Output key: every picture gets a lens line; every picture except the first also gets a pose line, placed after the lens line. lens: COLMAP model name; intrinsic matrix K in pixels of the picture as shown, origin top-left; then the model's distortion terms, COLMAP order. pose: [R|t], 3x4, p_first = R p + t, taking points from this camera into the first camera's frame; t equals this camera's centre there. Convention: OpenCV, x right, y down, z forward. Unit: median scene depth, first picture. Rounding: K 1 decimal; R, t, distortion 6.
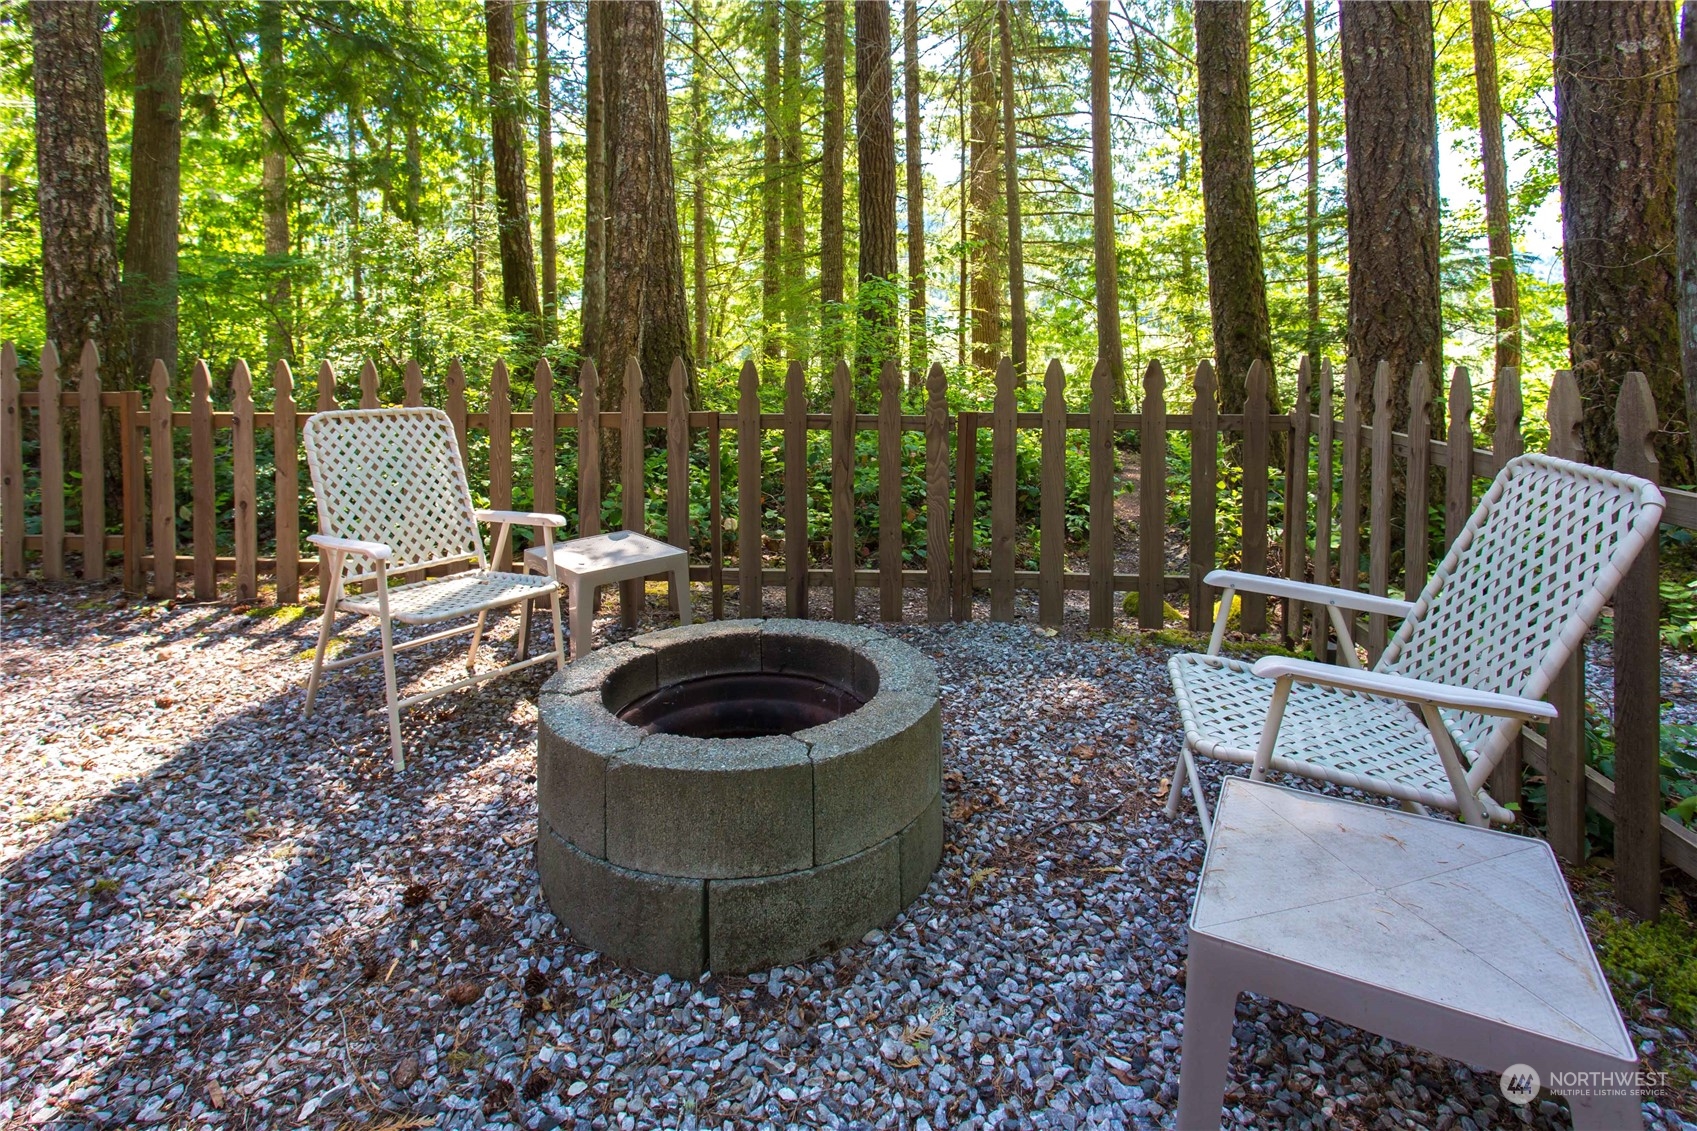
lens RADIAL K [[862.9, 0, 847.8], [0, 862.9, 339.9], [0, 0, 1]] dist [-0.000846, 0.001001]
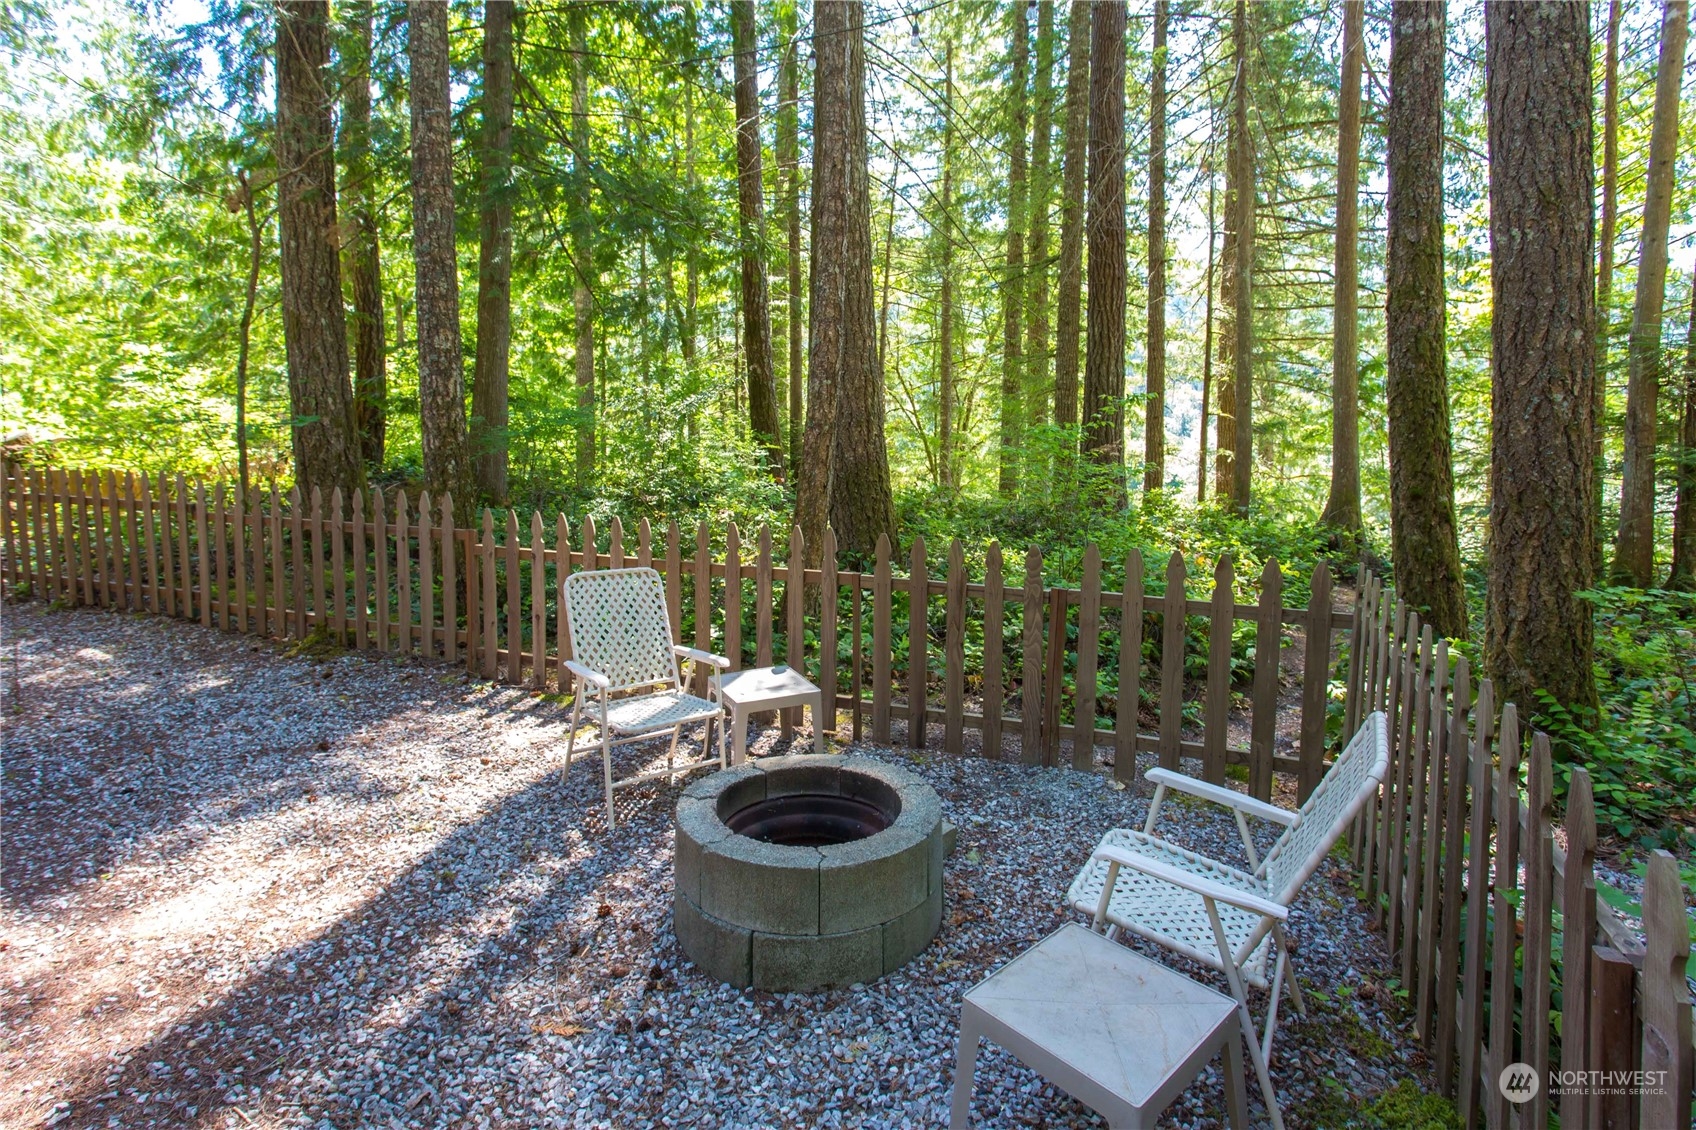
lens RADIAL K [[903.9, 0, 858.4], [0, 903.9, 420.5], [0, 0, 1]] dist [-0.001310, 0.001433]
pose [[0.954497, 0.007399, -0.298127, 0.453981], [-0.002442, 0.999853, 0.016997, -0.309109], [0.298209, -0.015495, 0.954375, -0.466438]]
